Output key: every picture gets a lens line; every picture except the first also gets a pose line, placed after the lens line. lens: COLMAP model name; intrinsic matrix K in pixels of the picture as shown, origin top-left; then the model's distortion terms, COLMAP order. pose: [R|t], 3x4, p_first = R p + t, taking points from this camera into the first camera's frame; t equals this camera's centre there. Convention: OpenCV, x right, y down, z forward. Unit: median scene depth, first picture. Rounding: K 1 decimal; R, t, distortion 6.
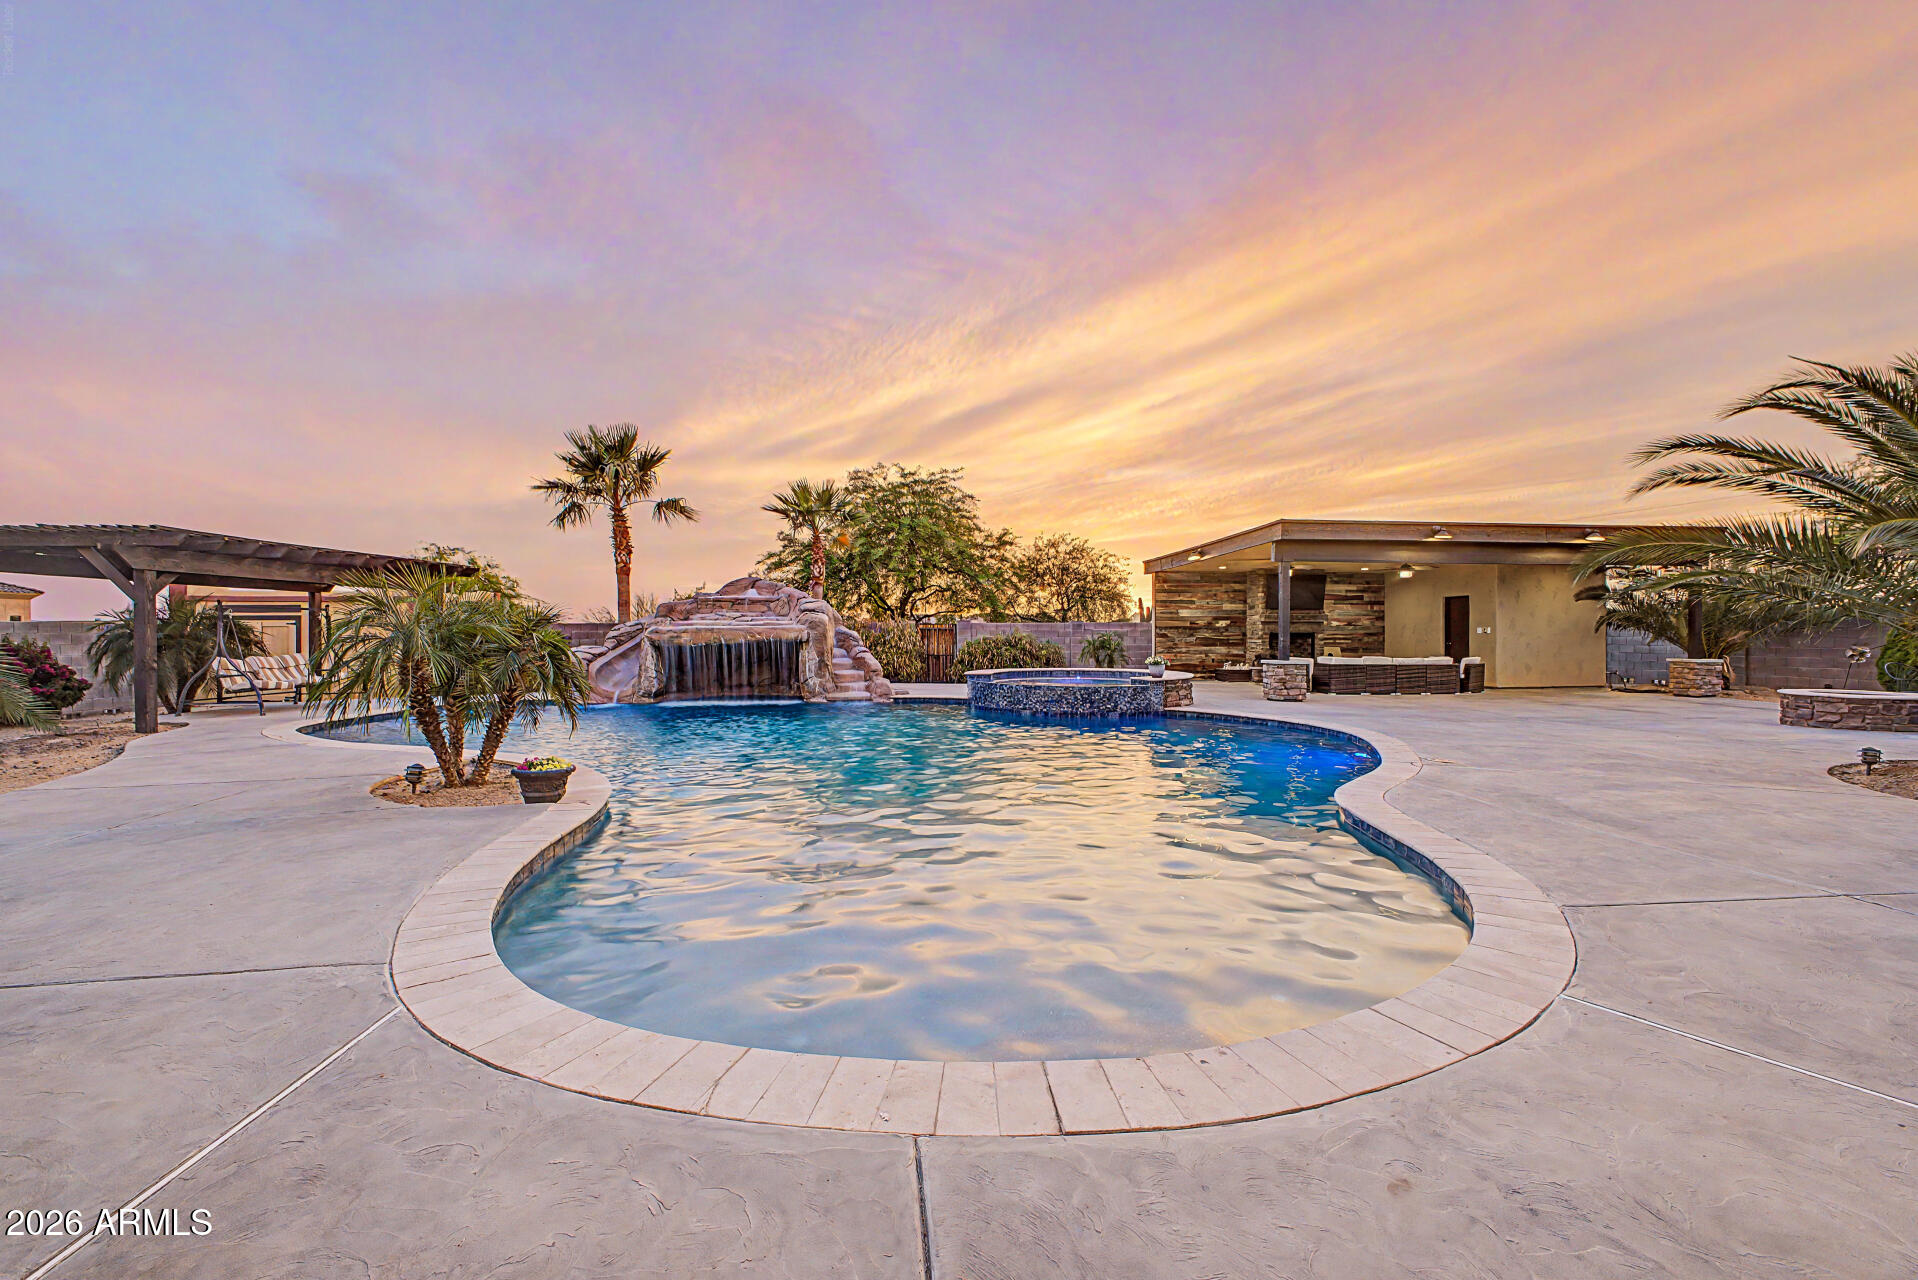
lens RADIAL K [[712.5, 0, 959.0], [0, 712.5, 640.0], [0, 0, 1]] dist [0.001154, -0.000094]
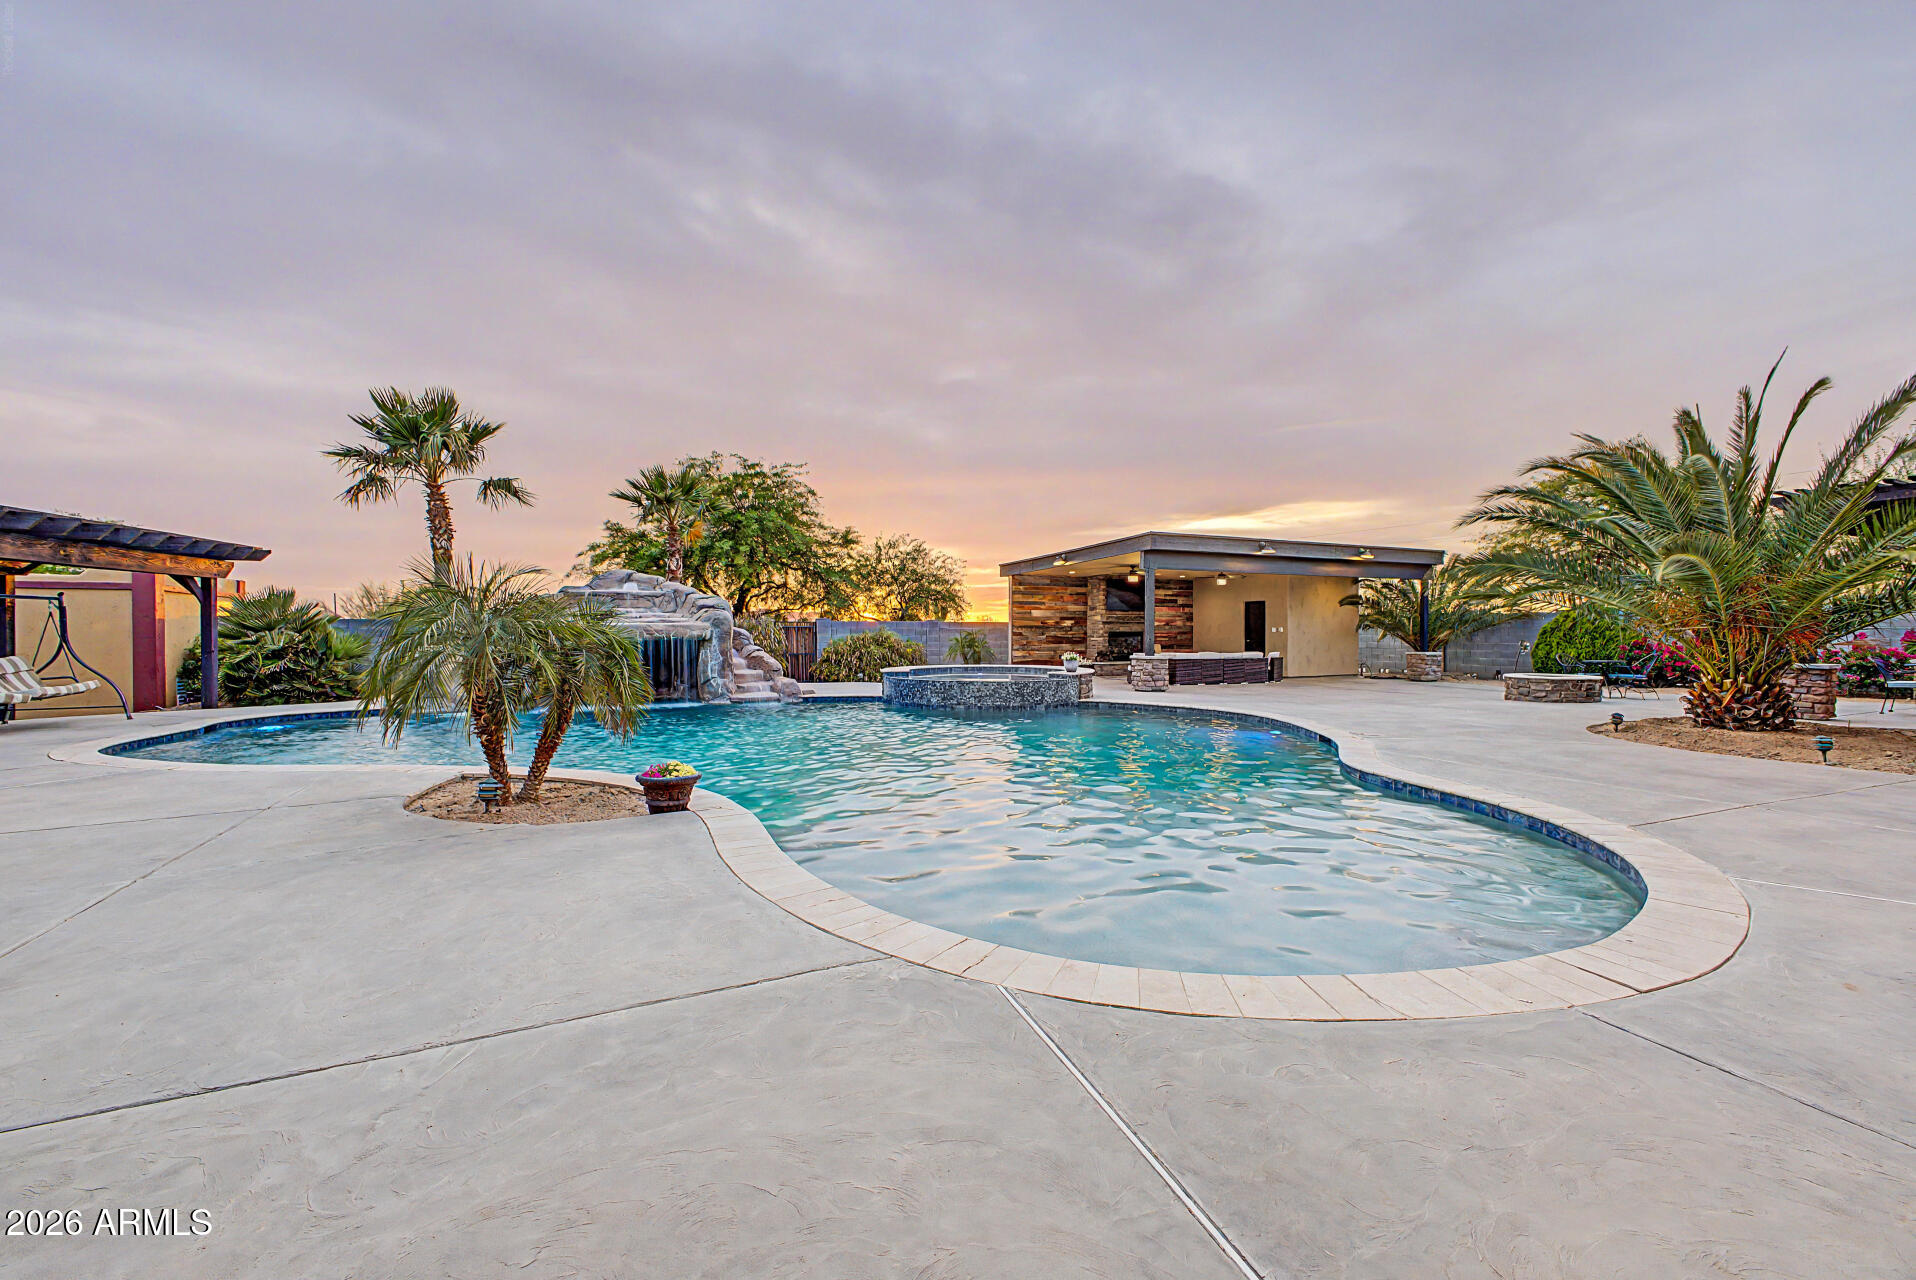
lens RADIAL K [[711.7, 0, 958.0], [0, 711.7, 640.0], [0, 0, 1]] dist [0.001154, -0.000094]
pose [[0.959544, -0.001454, 0.281554, -0.117011], [0.001011, 0.999998, 0.001720, 0.000766], [-0.281556, -0.001366, 0.959544, 0.001470]]
